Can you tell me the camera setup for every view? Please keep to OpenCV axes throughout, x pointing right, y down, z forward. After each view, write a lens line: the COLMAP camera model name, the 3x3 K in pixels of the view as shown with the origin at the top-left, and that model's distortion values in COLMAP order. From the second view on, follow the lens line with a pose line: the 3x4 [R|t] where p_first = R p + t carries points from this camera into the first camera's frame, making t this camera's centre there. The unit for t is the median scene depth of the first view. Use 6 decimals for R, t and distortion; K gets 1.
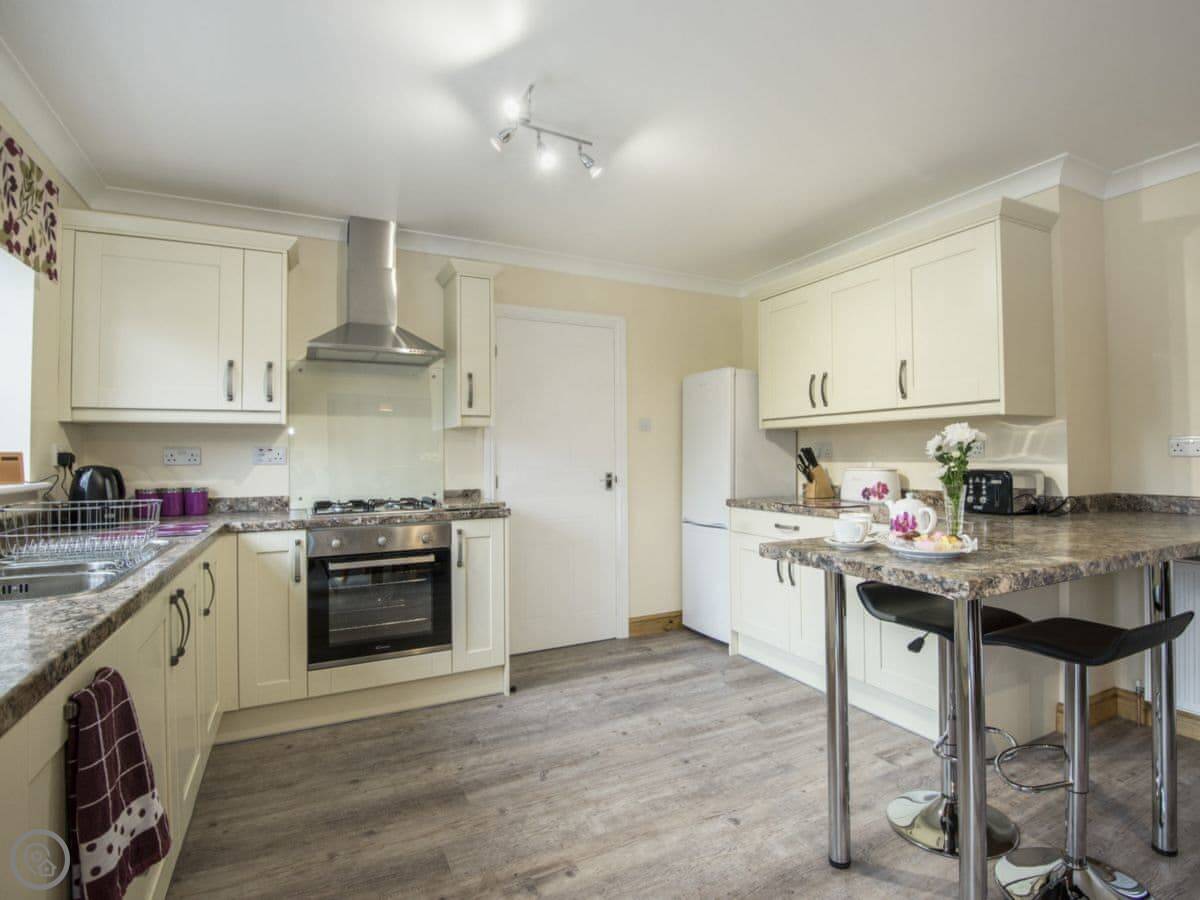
lens RADIAL K [[670.6, 0, 689.7], [0, 670.6, 445.1], [0, 0, 1]] dist [0.001772, -0.037451]
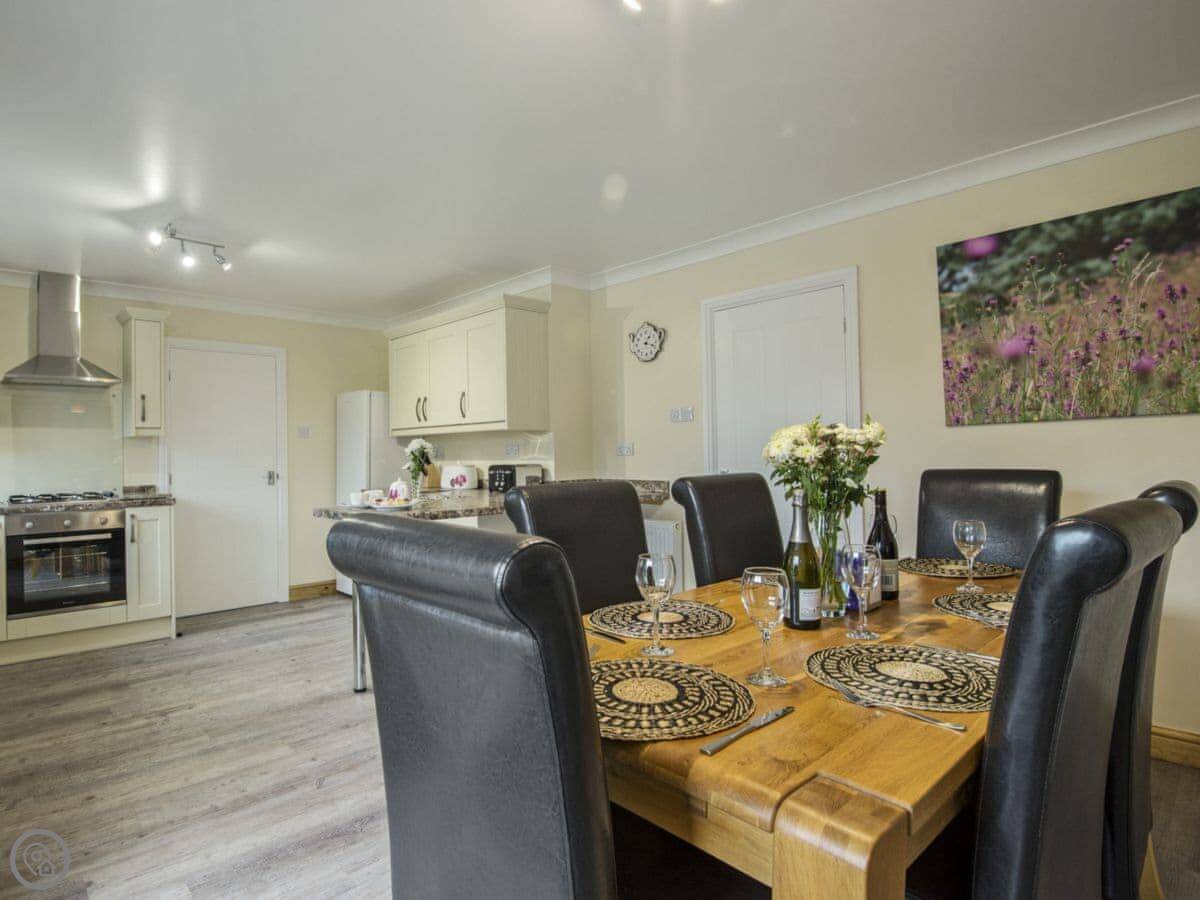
lens RADIAL K [[666.7, 0, 579.4], [0, 666.7, 443.9], [0, 0, 1]] dist [0.004213, -0.030826]
pose [[0.975860, -0.004717, 0.218345, 0.227284], [0.005234, 0.999985, -0.001785, -0.006538], [-0.218333, 0.002885, 0.975870, -0.462237]]
